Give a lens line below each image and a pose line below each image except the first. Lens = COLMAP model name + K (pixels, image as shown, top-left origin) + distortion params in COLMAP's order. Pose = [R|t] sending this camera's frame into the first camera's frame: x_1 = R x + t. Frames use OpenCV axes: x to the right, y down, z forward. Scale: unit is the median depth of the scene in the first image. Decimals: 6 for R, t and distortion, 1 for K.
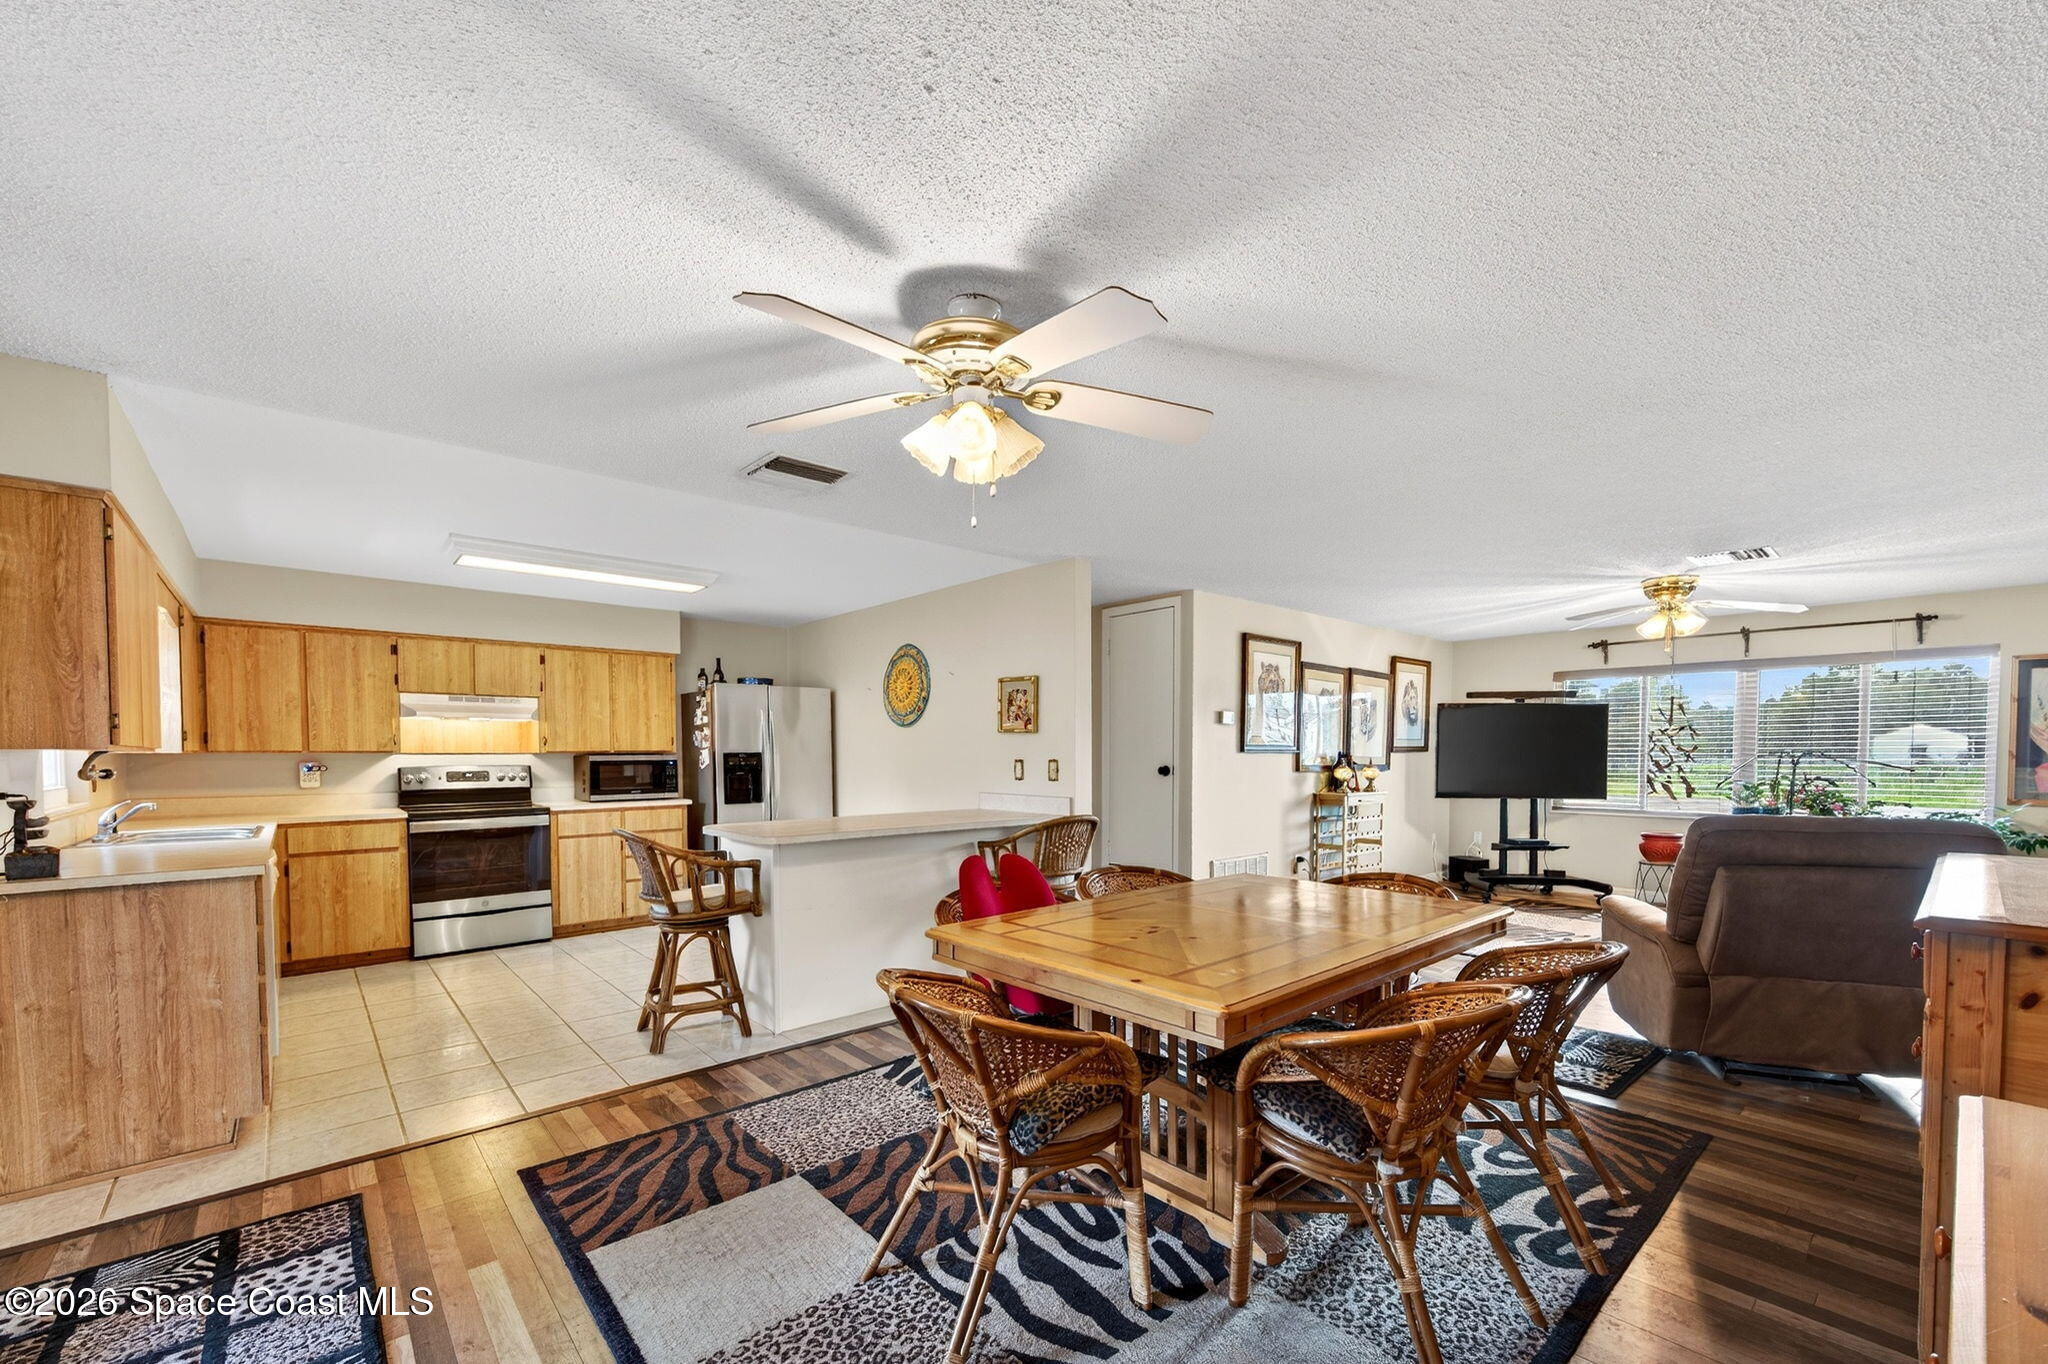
lens RADIAL K [[856.5, 0, 1059.2], [0, 856.5, 780.3], [0, 0, 1]] dist [0.000024, -0.000997]
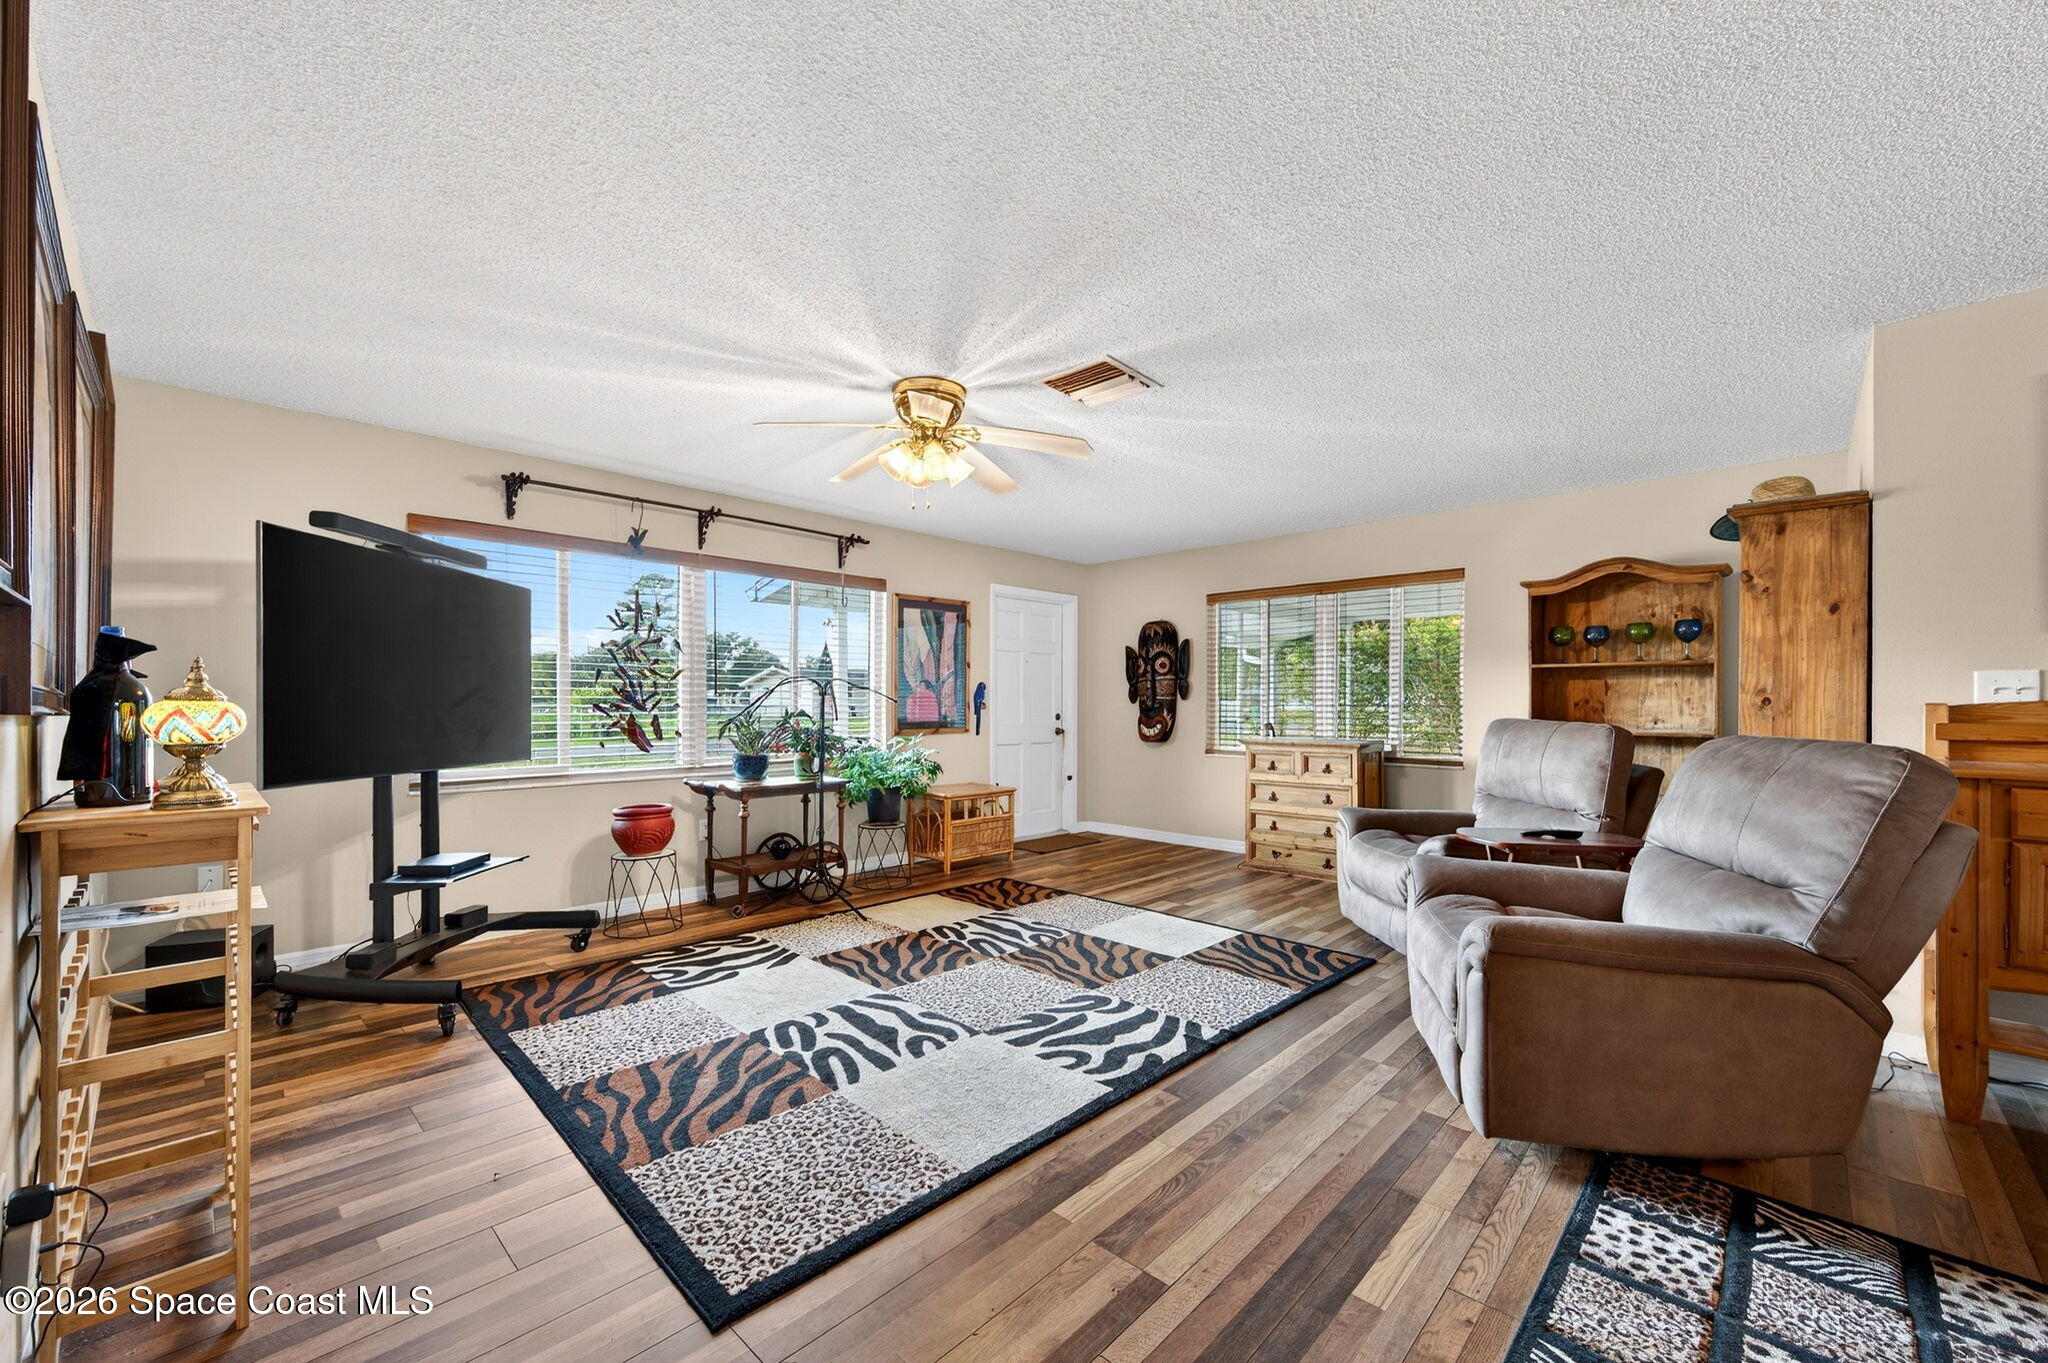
lens RADIAL K [[814.4, 0, 1020.8], [0, 814.4, 696.7], [0, 0, 1]] dist [0.007369, -0.002192]
pose [[-0.070908, 0.008824, 0.997444, 0.109141], [0.032090, 0.999463, -0.006561, -0.007589], [-0.996967, 0.031543, -0.071153, 0.974307]]
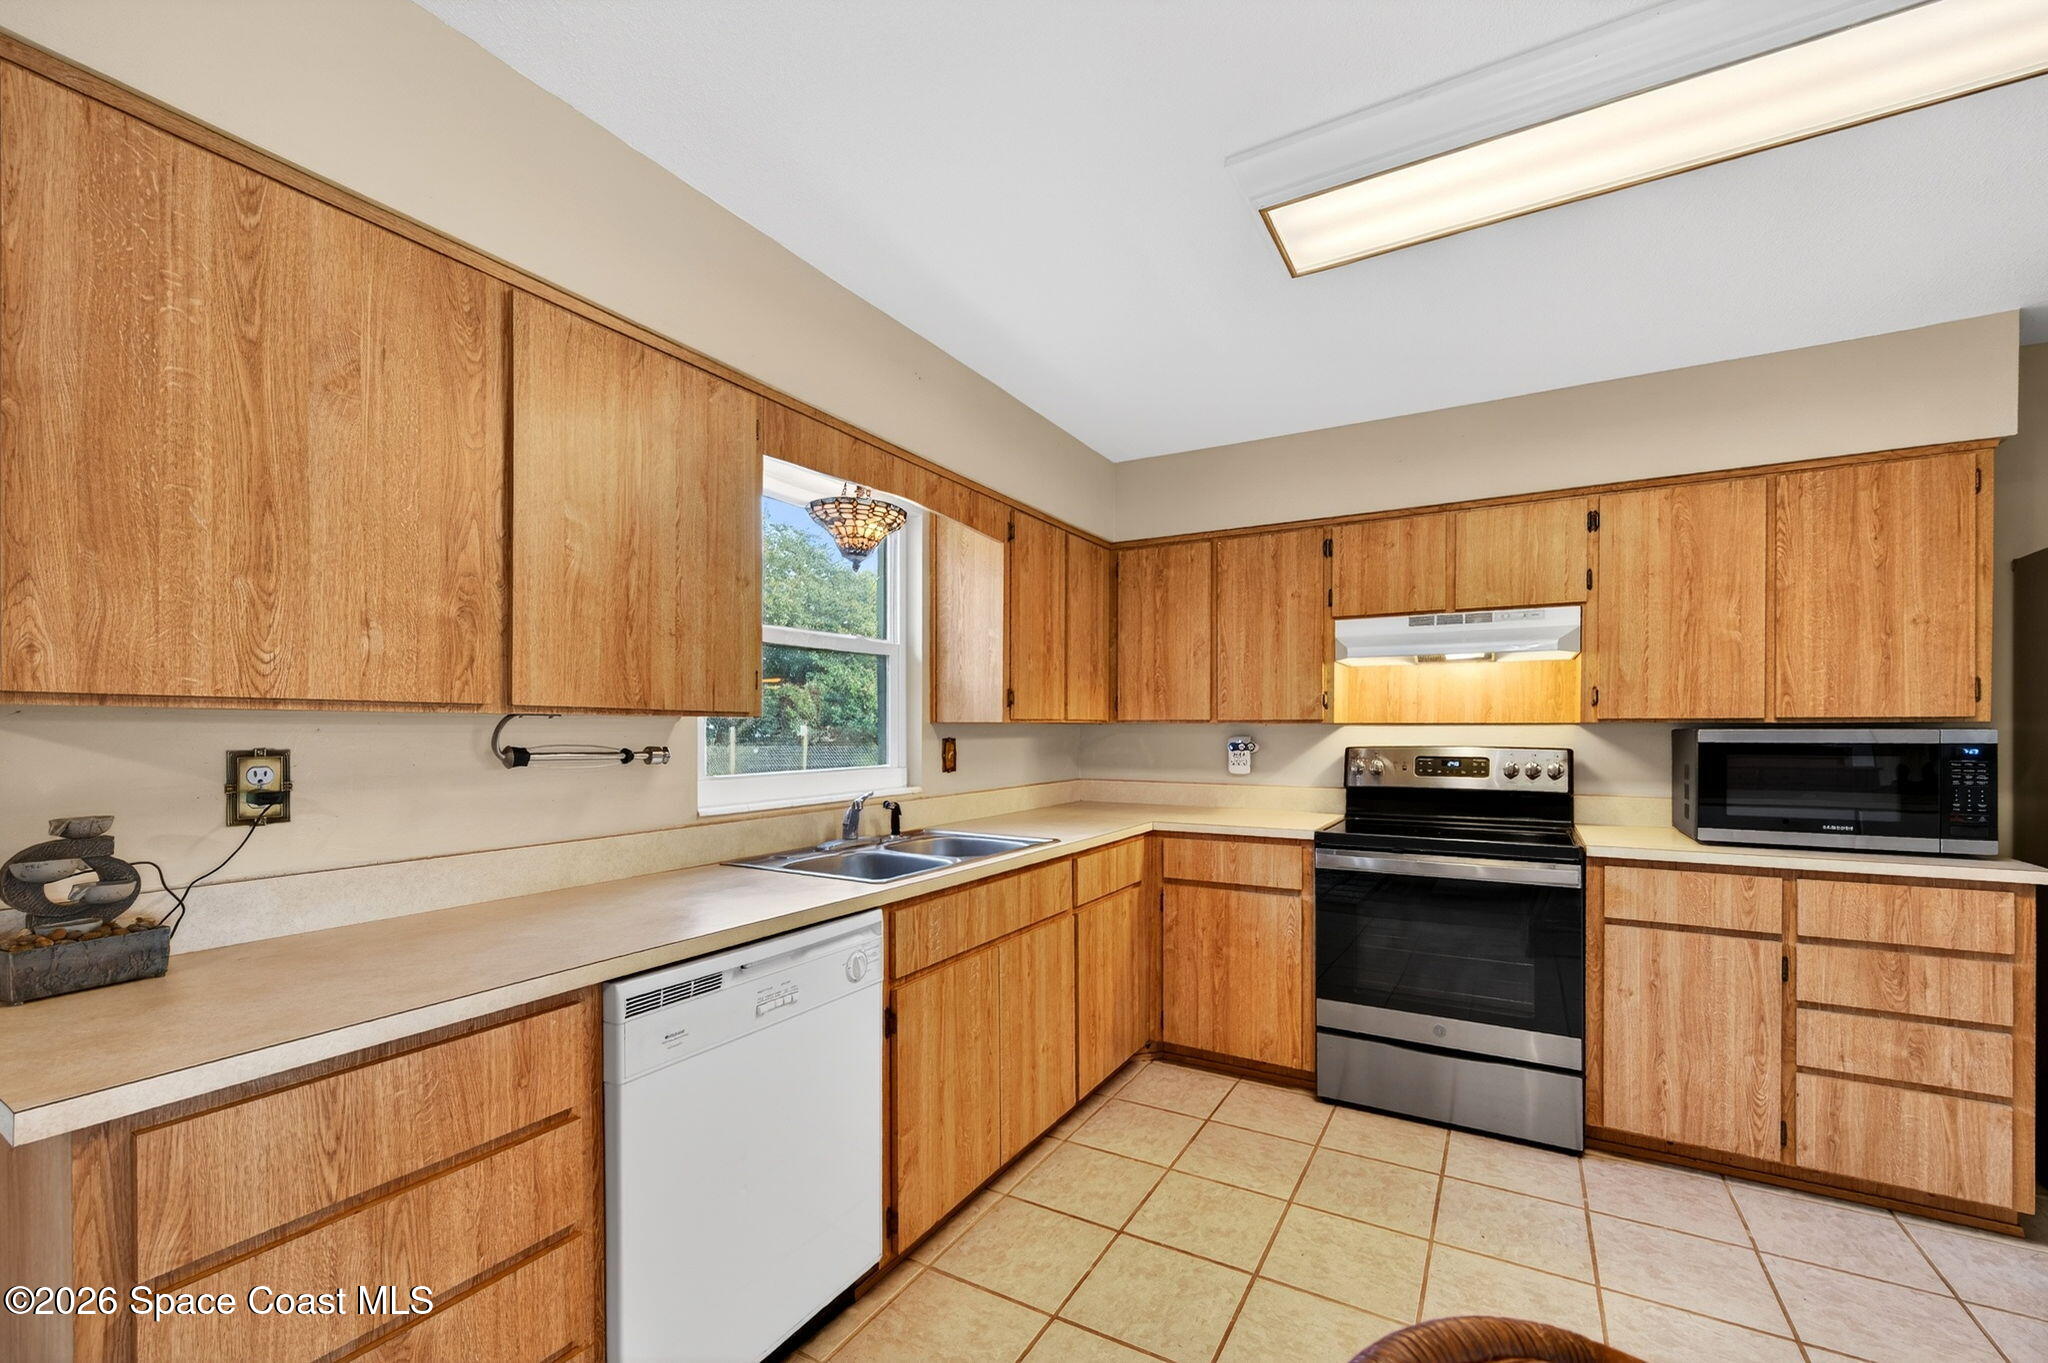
lens RADIAL K [[814.4, 0, 1045.7], [0, 814.4, 731.9], [0, 0, 1]] dist [0.007369, -0.002192]
pose [[0.311172, 0.007447, -0.950324, -0.301428], [-0.032851, 0.999456, -0.002924, -0.018011], [0.949786, 0.032129, 0.311248, 0.639813]]
